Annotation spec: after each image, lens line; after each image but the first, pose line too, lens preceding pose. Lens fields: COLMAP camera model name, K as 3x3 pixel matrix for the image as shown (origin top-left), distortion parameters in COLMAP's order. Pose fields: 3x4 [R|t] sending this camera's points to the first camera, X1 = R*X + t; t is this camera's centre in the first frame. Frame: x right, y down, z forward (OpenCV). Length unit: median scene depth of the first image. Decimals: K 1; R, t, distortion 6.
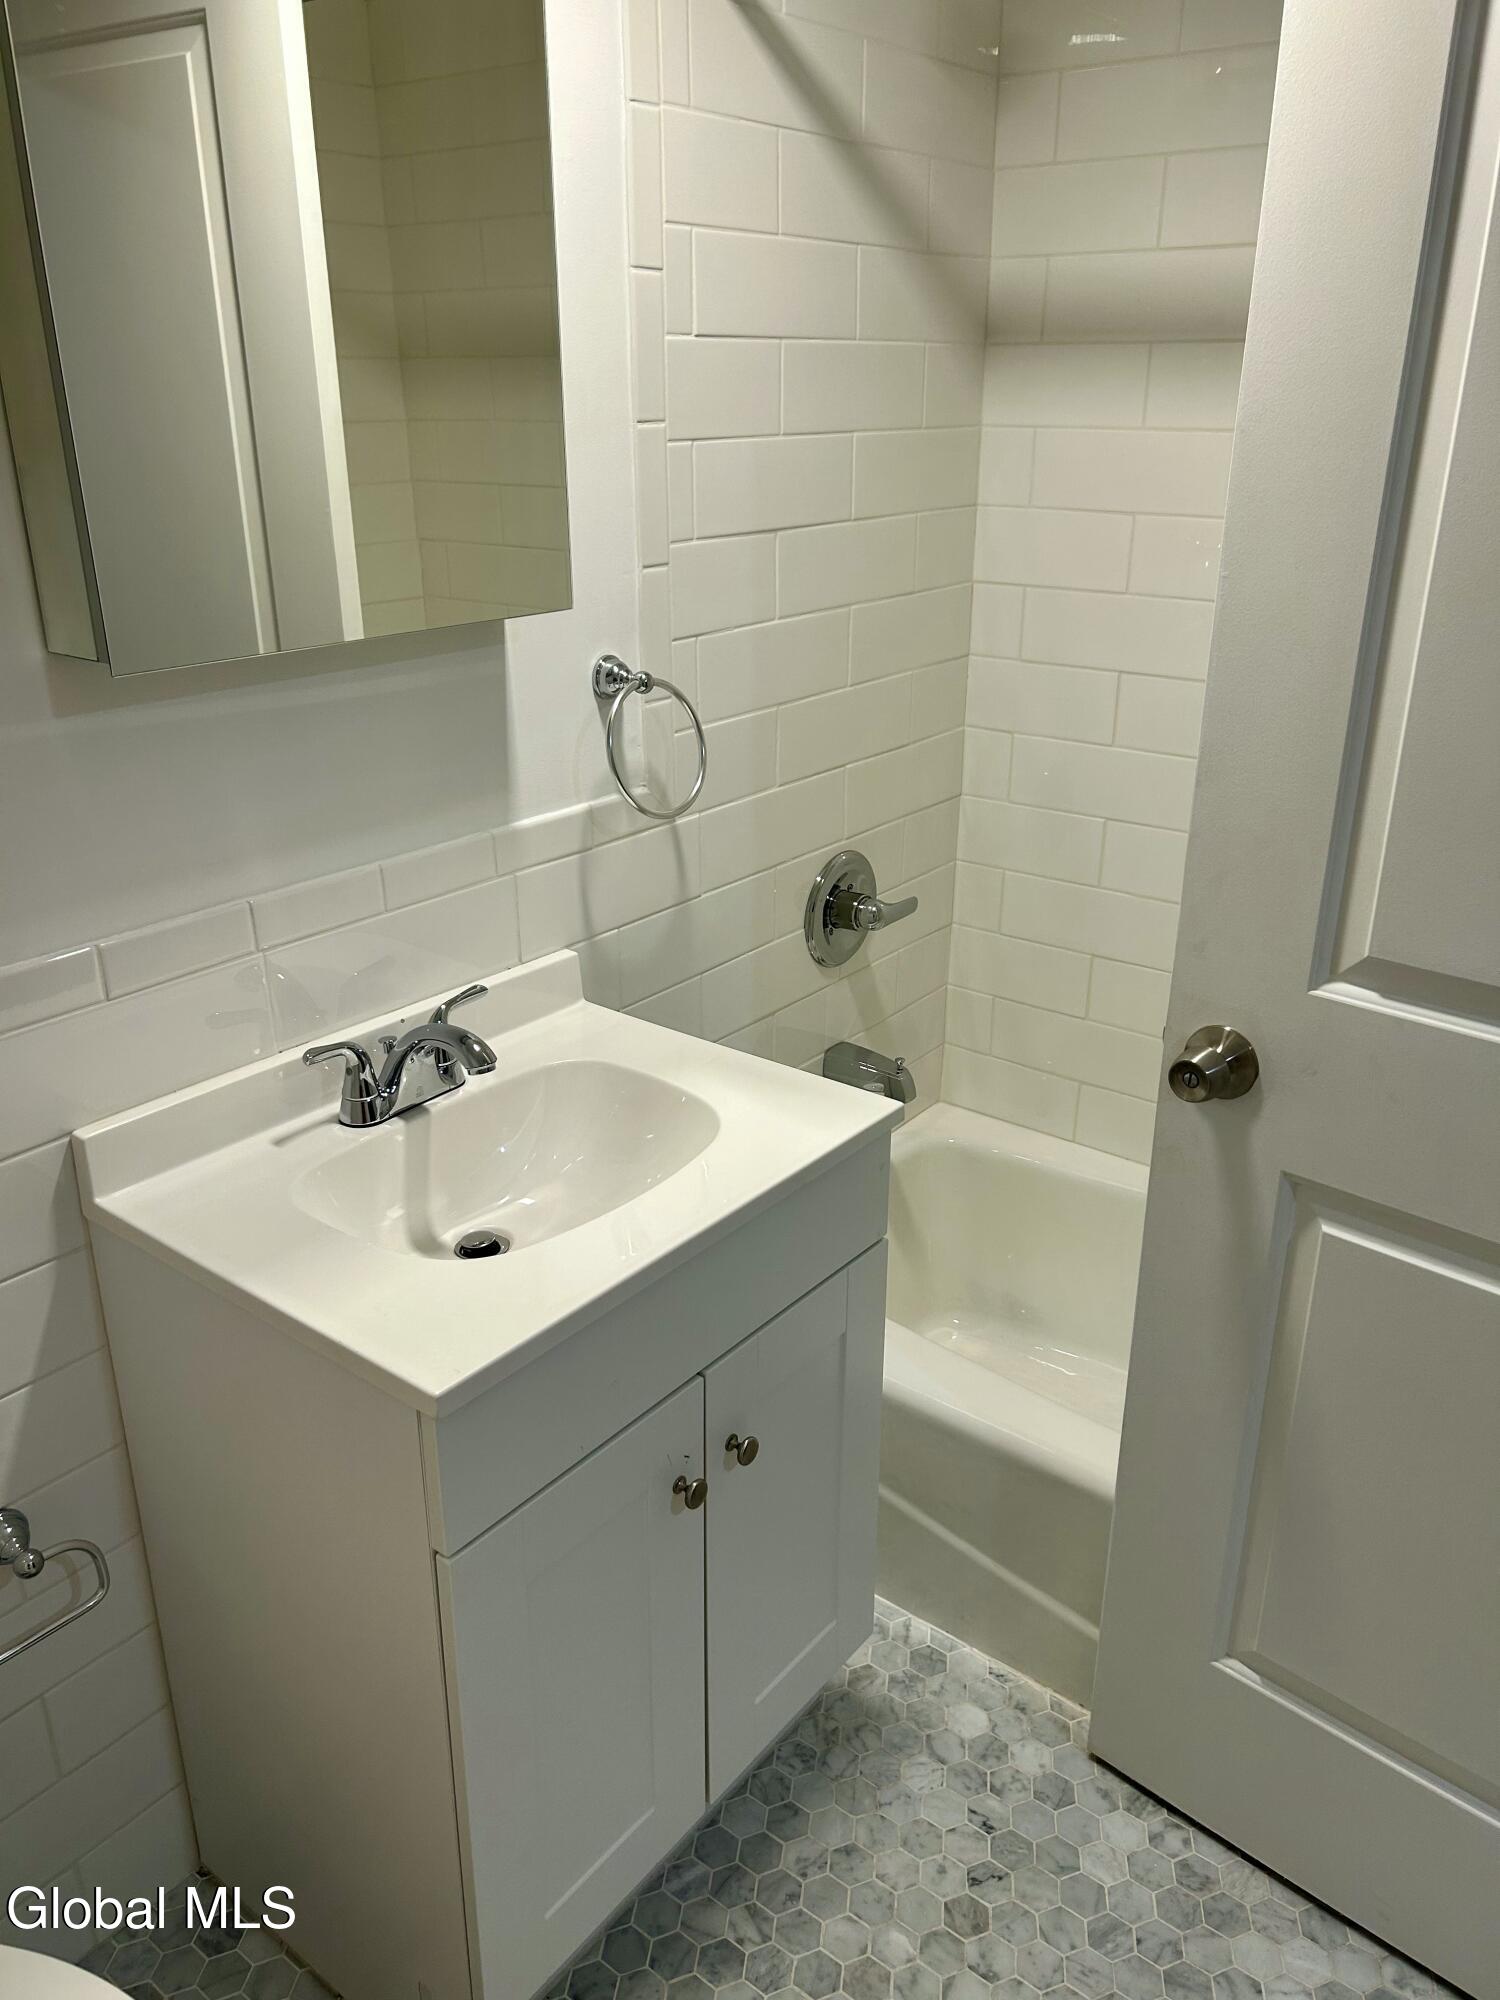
lens RADIAL K [[1513.2, 0, 744.8], [0, 1513.2, 989.9], [0, 0, 1]] dist [0.052824, -0.053570]
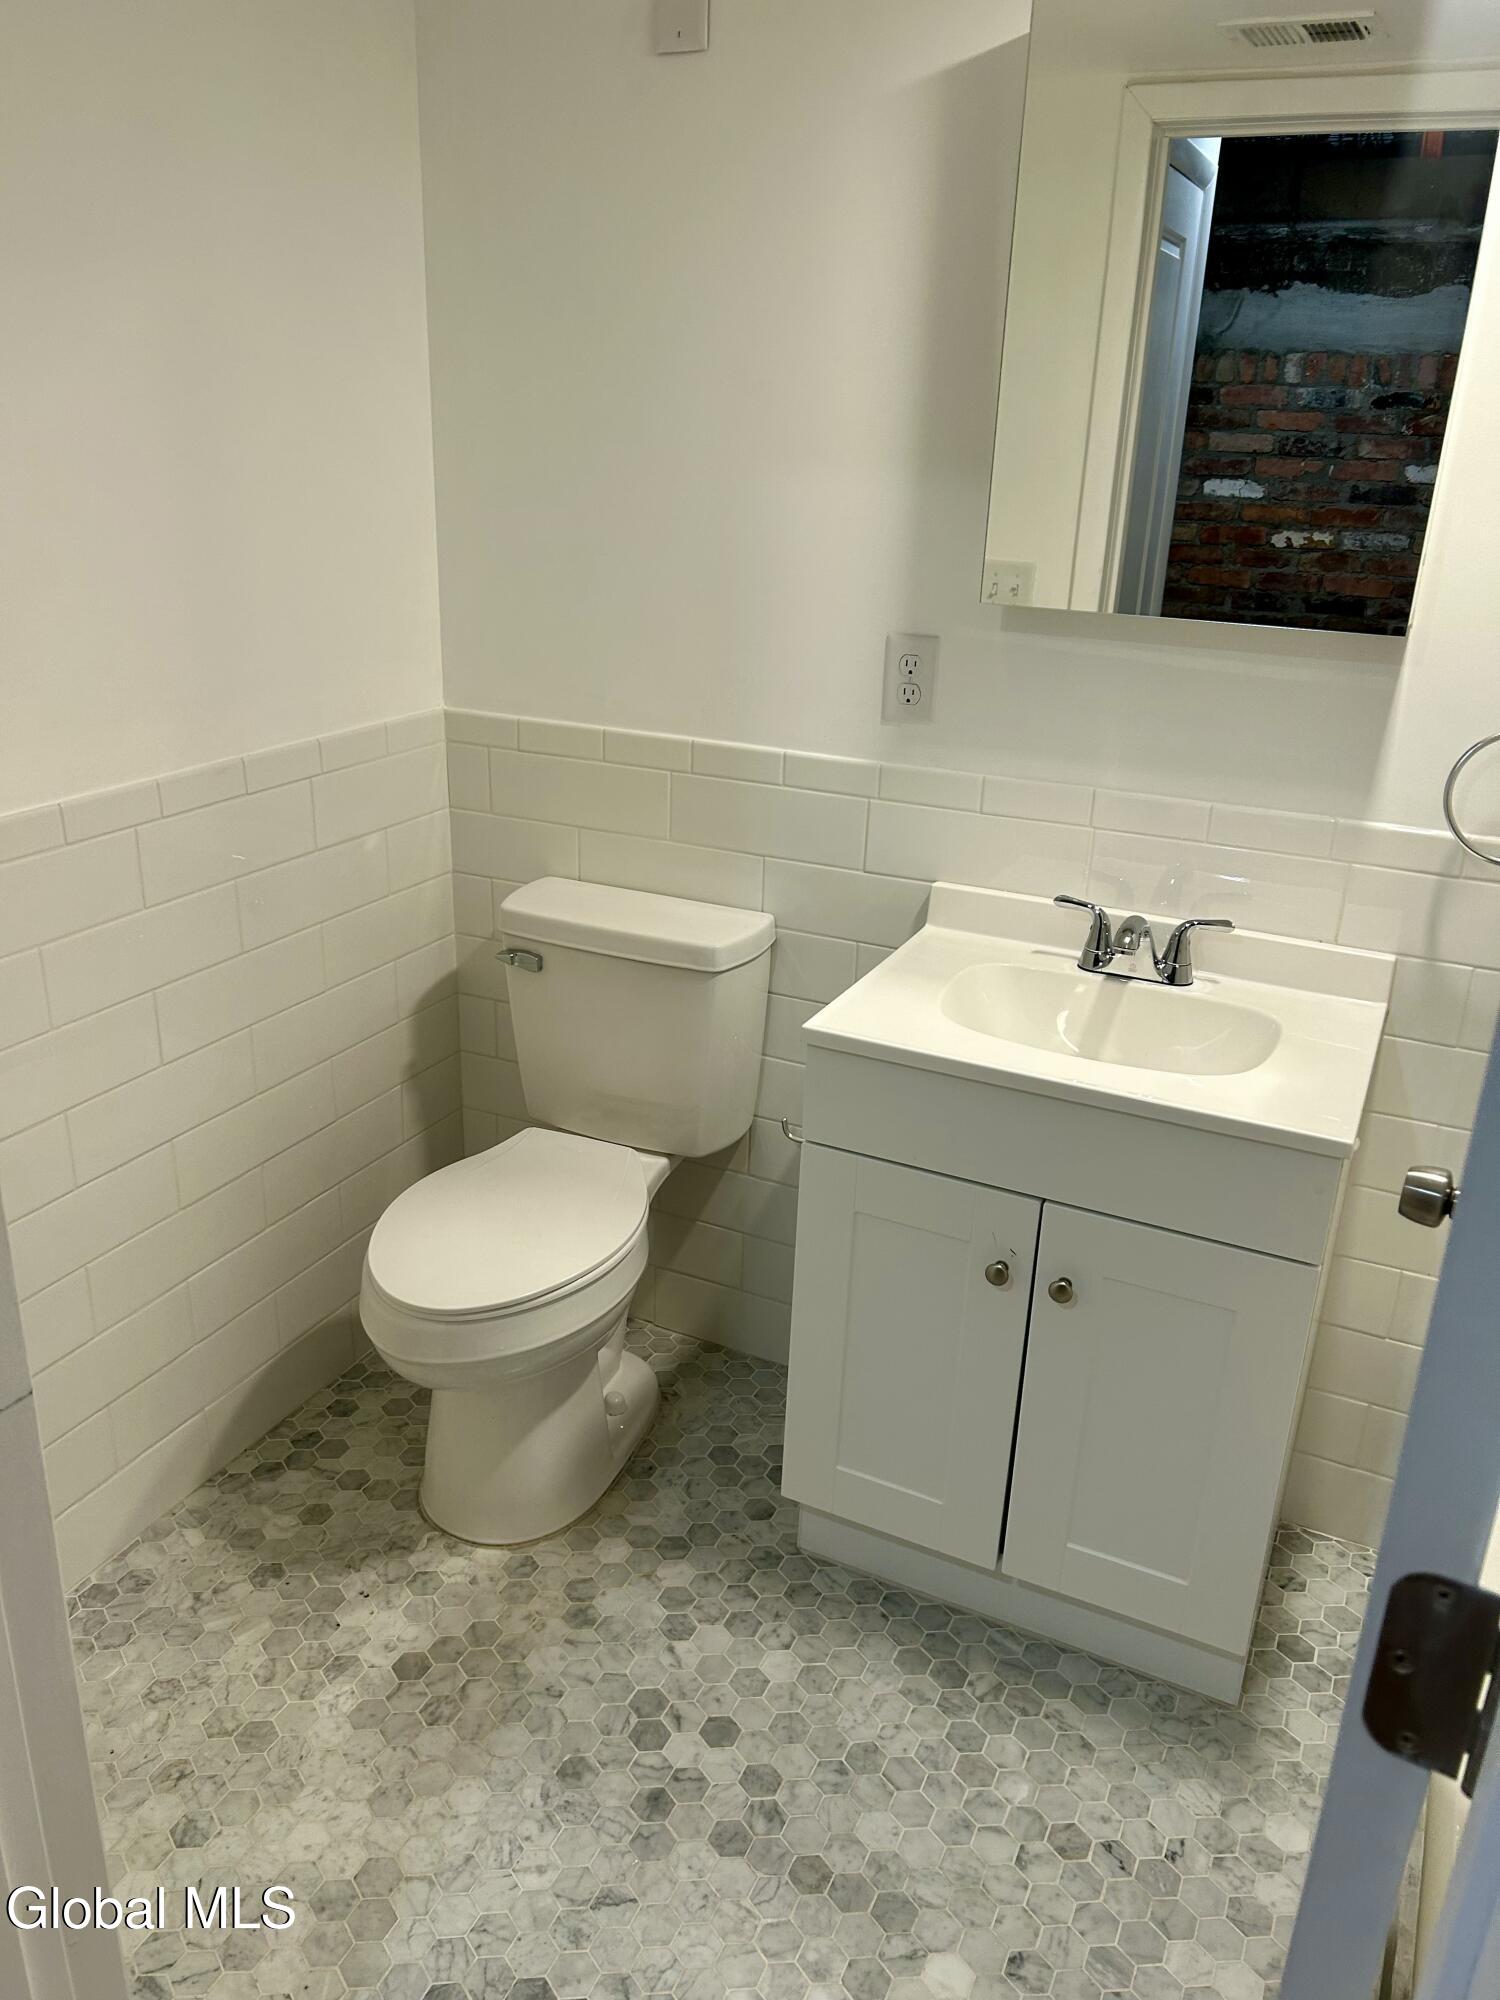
lens RADIAL K [[1517.9, 0, 719.4], [0, 1517.9, 967.2], [0, 0, 1]] dist [0.020592, -0.004239]
pose [[0.216565, 0.341964, -0.914418, 0.854567], [-0.386793, 0.890051, 0.241246, -0.105146], [0.896376, 0.301445, 0.325023, 0.242400]]
